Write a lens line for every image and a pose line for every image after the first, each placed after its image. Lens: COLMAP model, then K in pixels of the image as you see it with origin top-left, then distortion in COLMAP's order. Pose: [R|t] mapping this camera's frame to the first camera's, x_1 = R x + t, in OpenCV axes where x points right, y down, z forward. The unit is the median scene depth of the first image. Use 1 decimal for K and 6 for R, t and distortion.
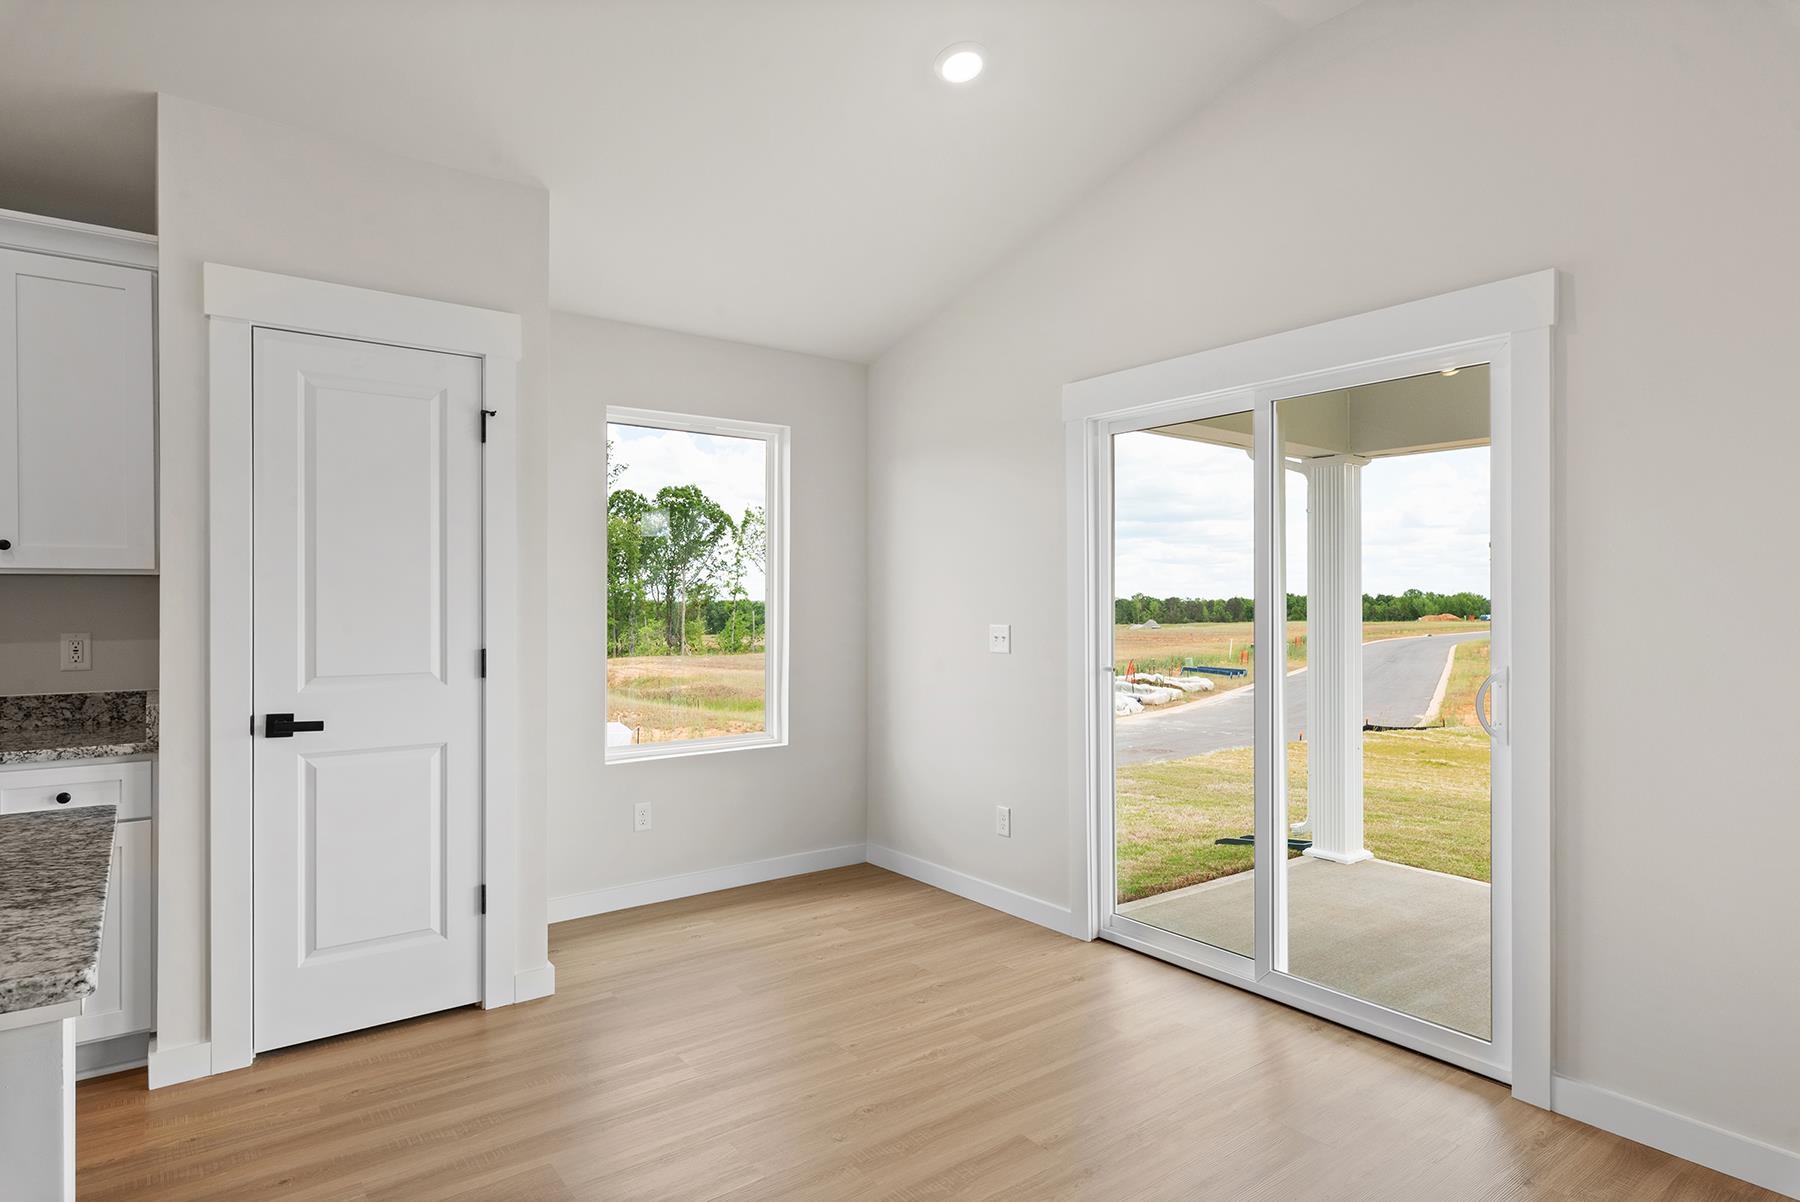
lens RADIAL K [[992.2, 0, 903.2], [0, 992.2, 602.1], [0, 0, 1]] dist [0.001644, 0.000289]
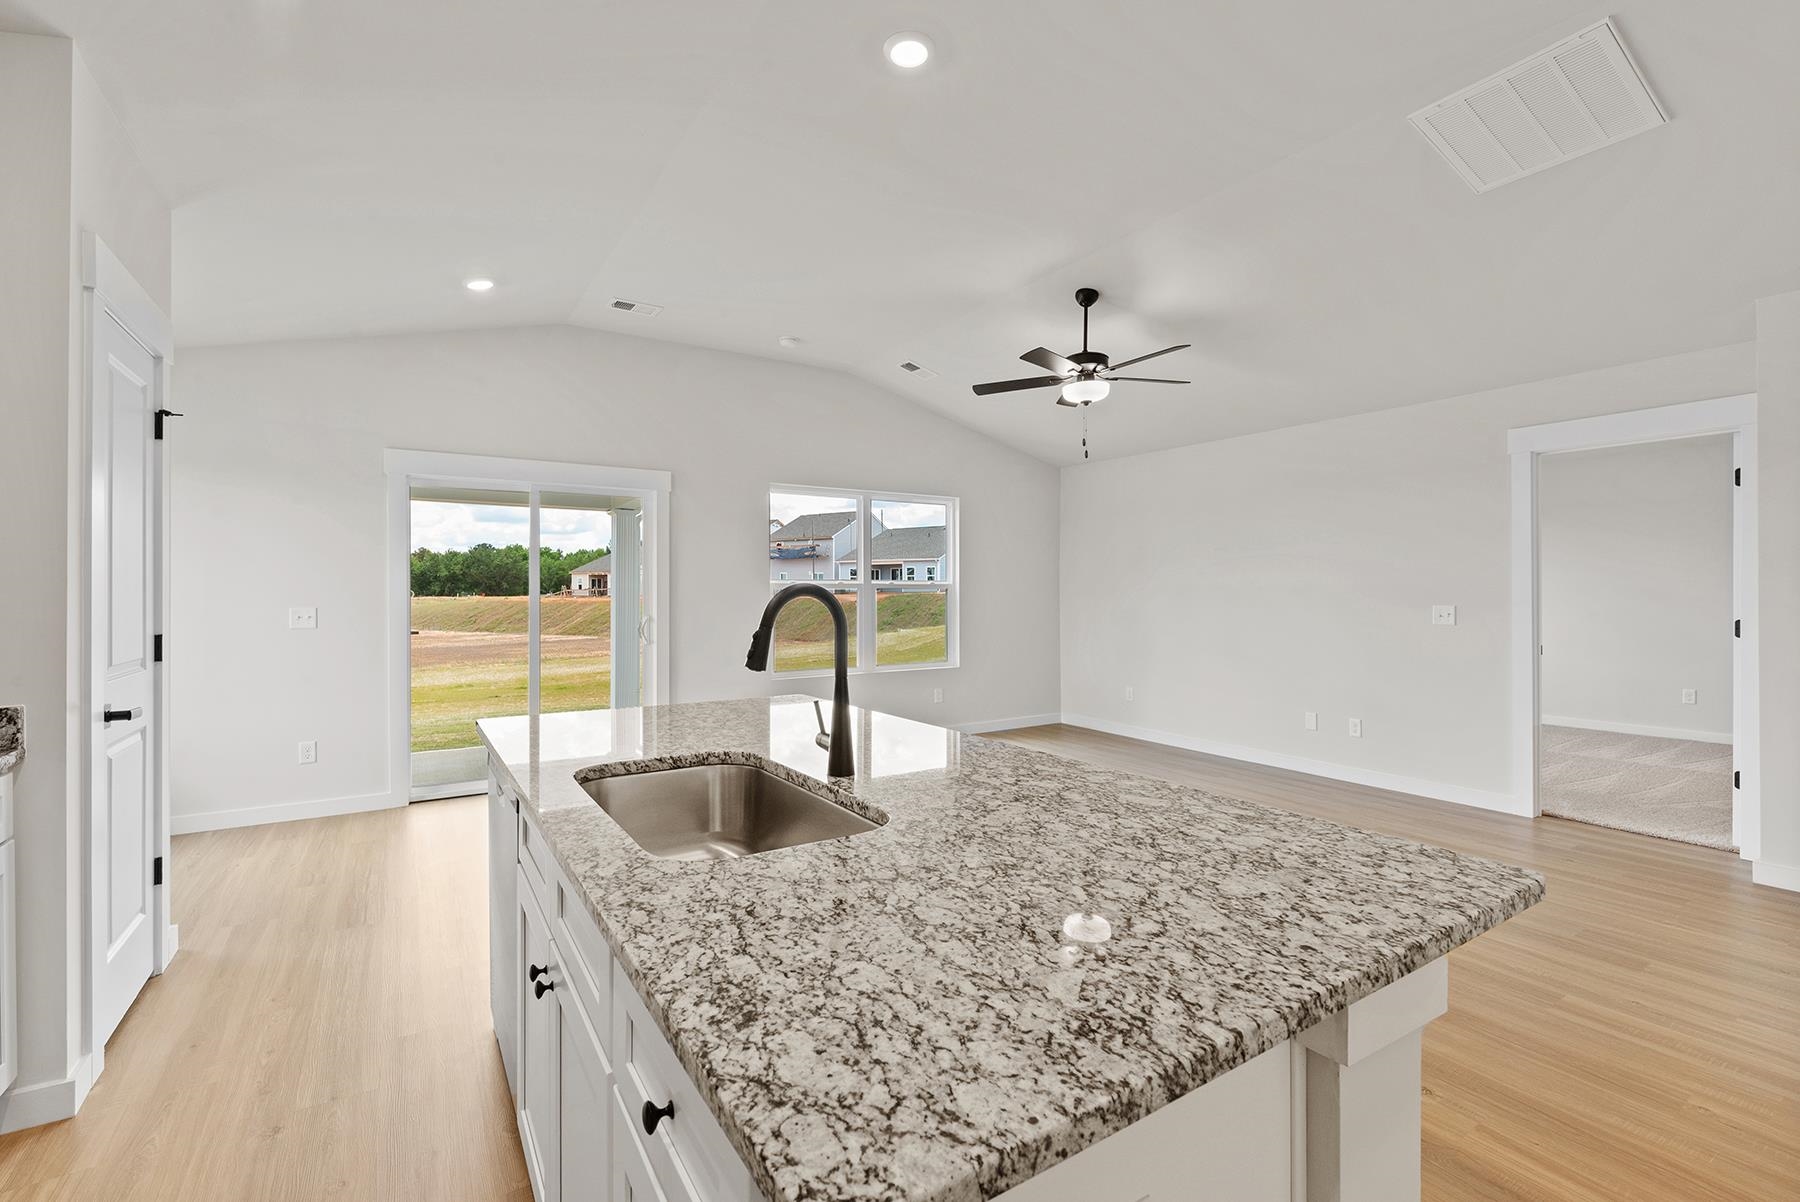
lens RADIAL K [[783.1, 0, 899.4], [0, 783.1, 590.9], [0, 0, 1]] dist [0.000965, -0.000080]
pose [[0.082293, 0.001037, 0.996608, -1.191051], [0.000699, 0.999999, -0.001098, 0.002342], [-0.996608, 0.000787, 0.082292, 0.143490]]
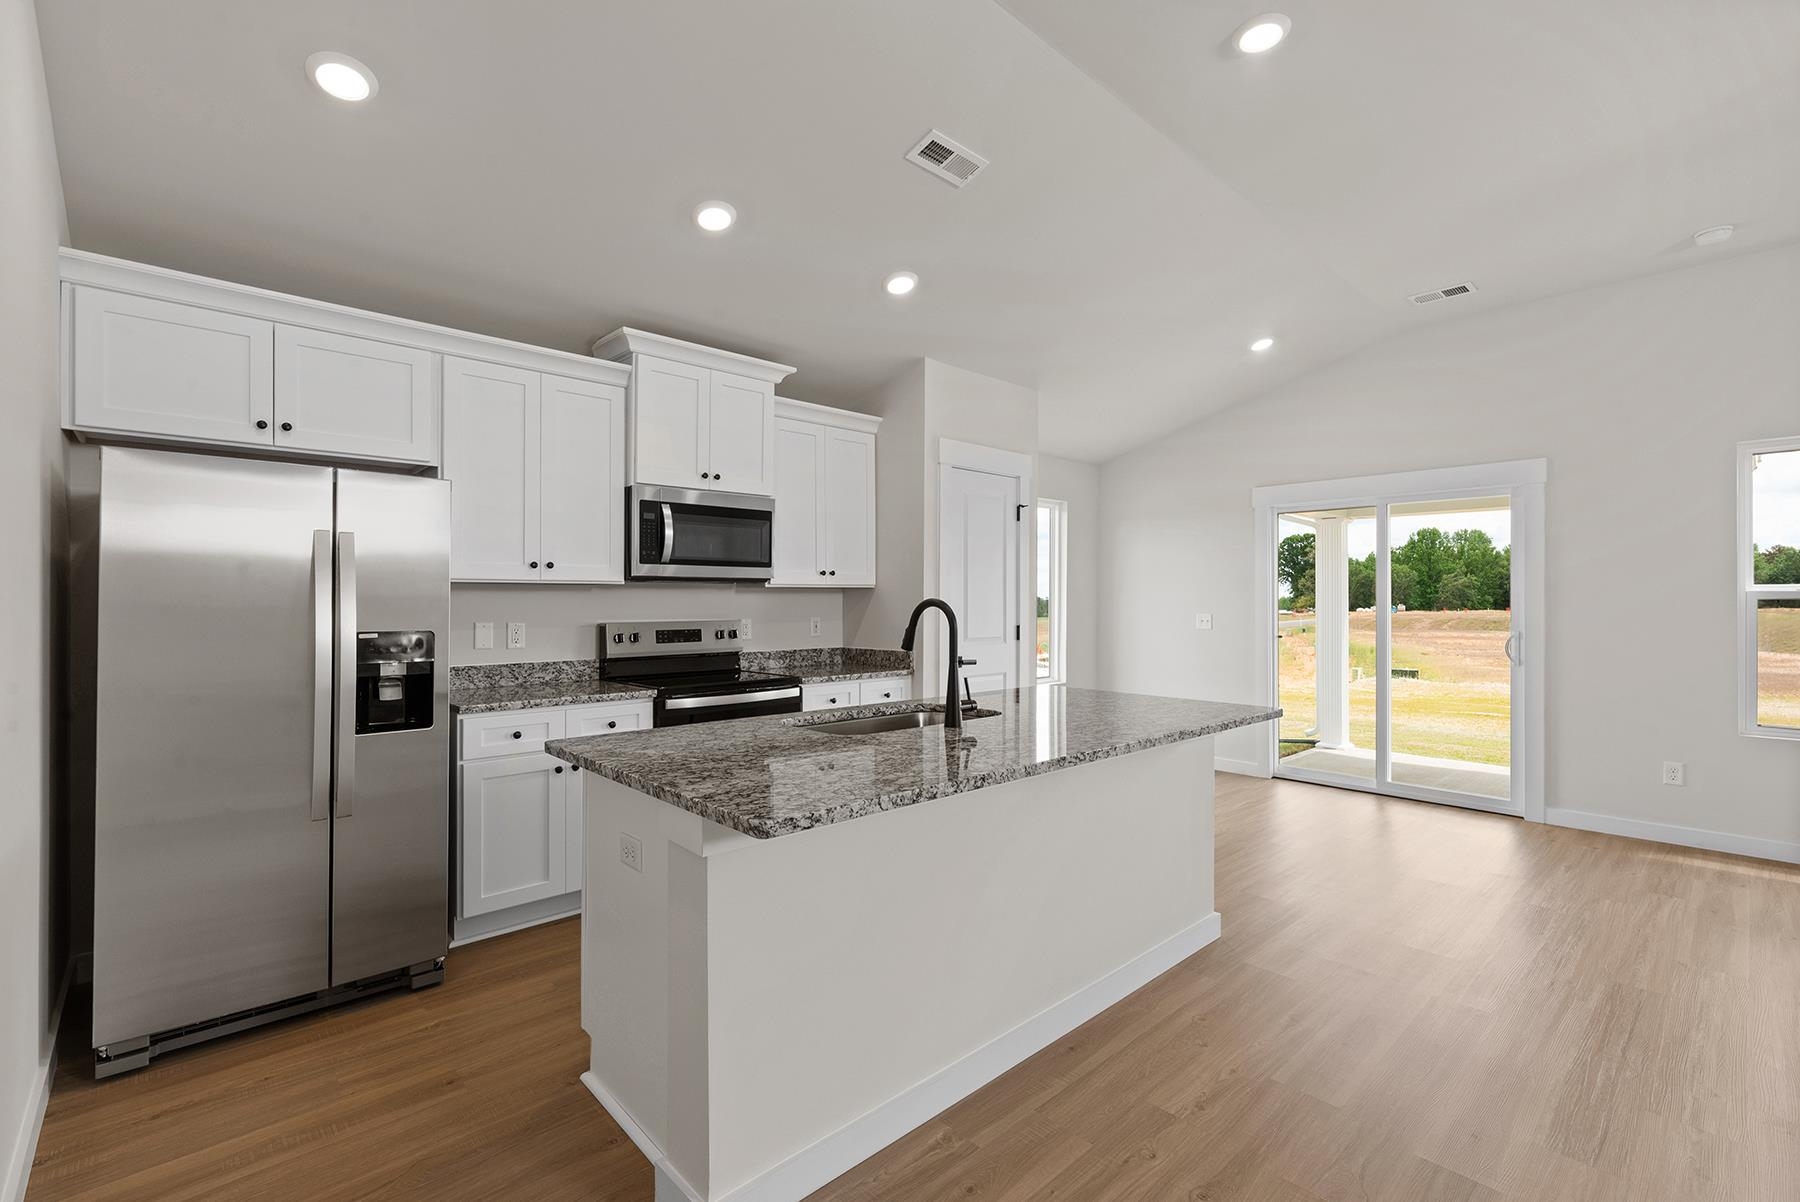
lens RADIAL K [[785.9, 0, 899.8], [0, 785.9, 598.1], [0, 0, 1]] dist [-0.001084, -0.000092]
pose [[0.995388, 0.001920, 0.095909, -0.808233], [-0.001550, 0.999991, -0.003932, -0.000560], [-0.095916, 0.003766, 0.995382, -0.534877]]
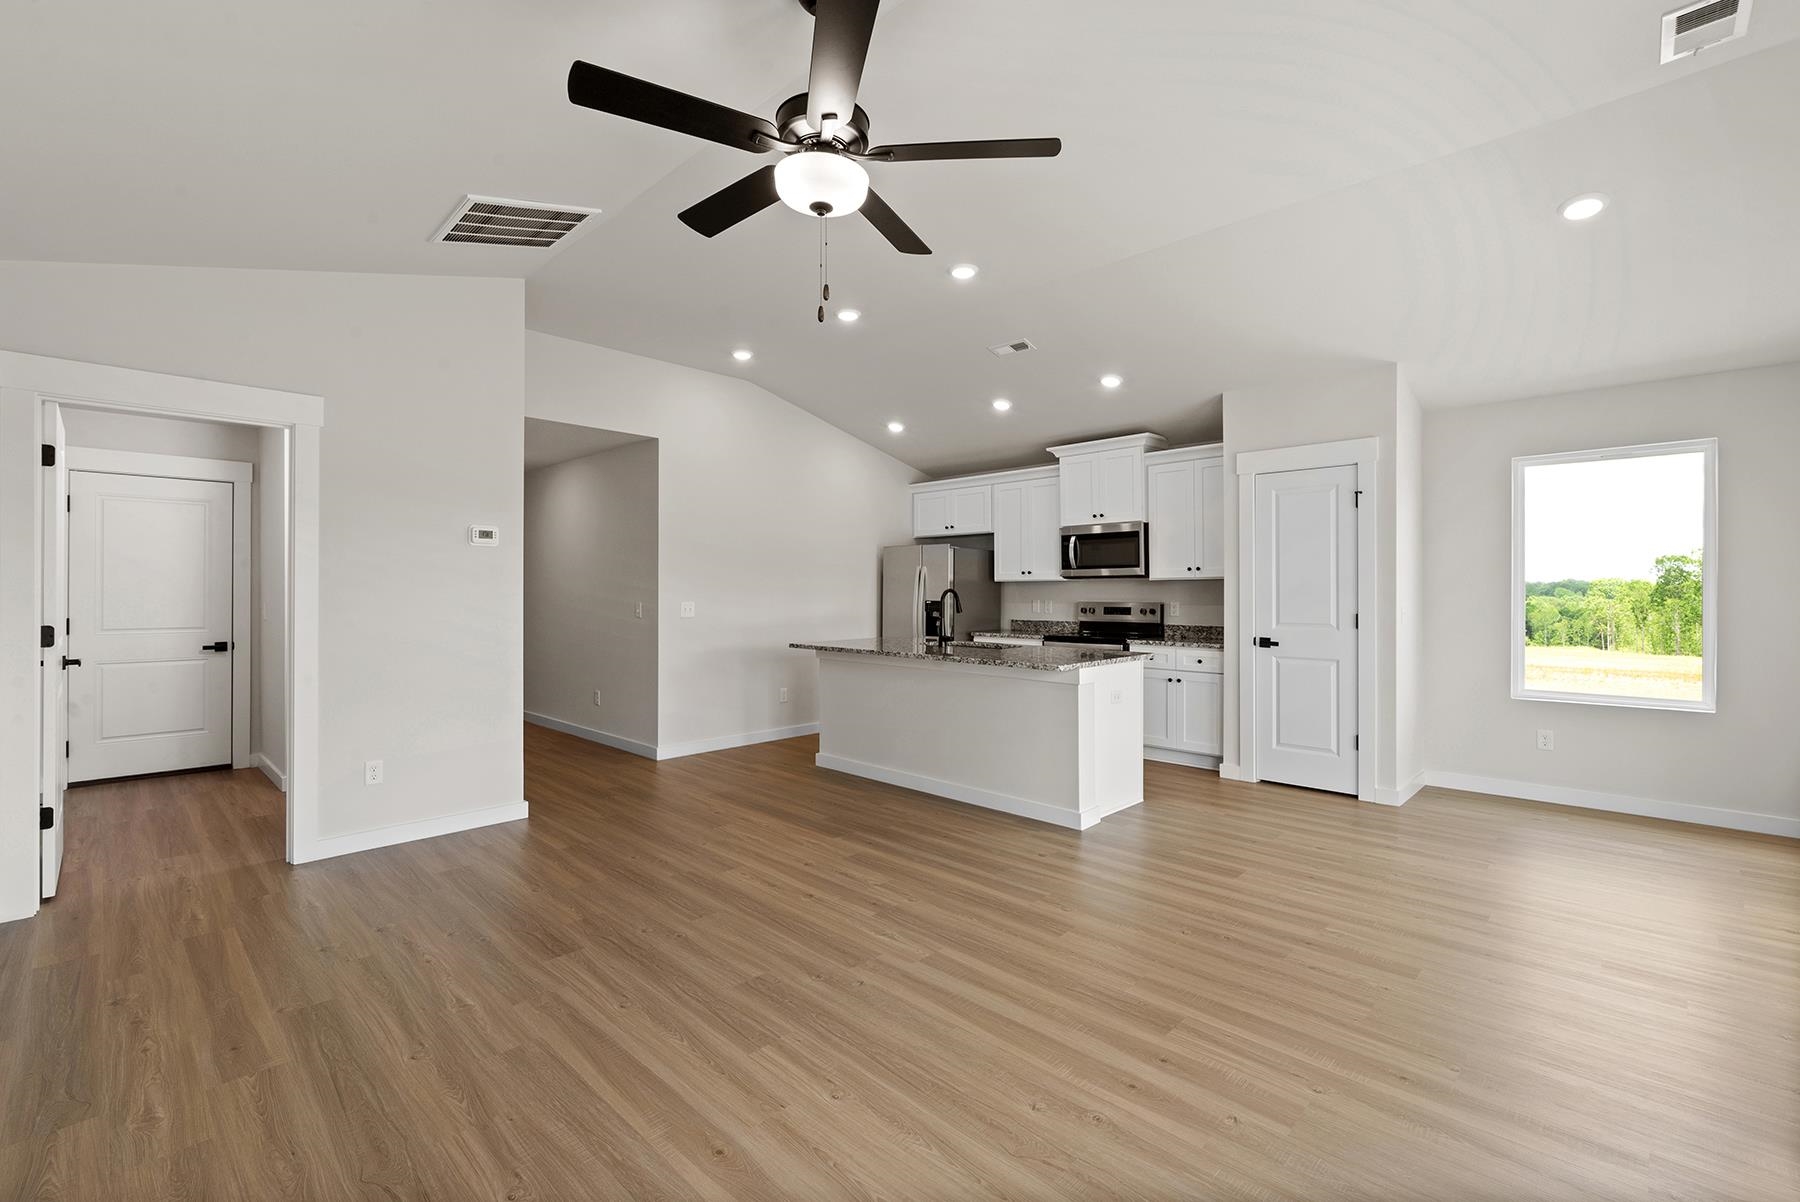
lens RADIAL K [[783.1, 0, 899.4], [0, 783.1, 590.9], [0, 0, 1]] dist [0.000965, -0.000080]
pose [[0.147419, 0.000892, -0.989074, 0.960256], [0.001179, 0.999999, 0.001078, -0.000225], [0.989073, -0.001325, 0.147418, -0.111607]]
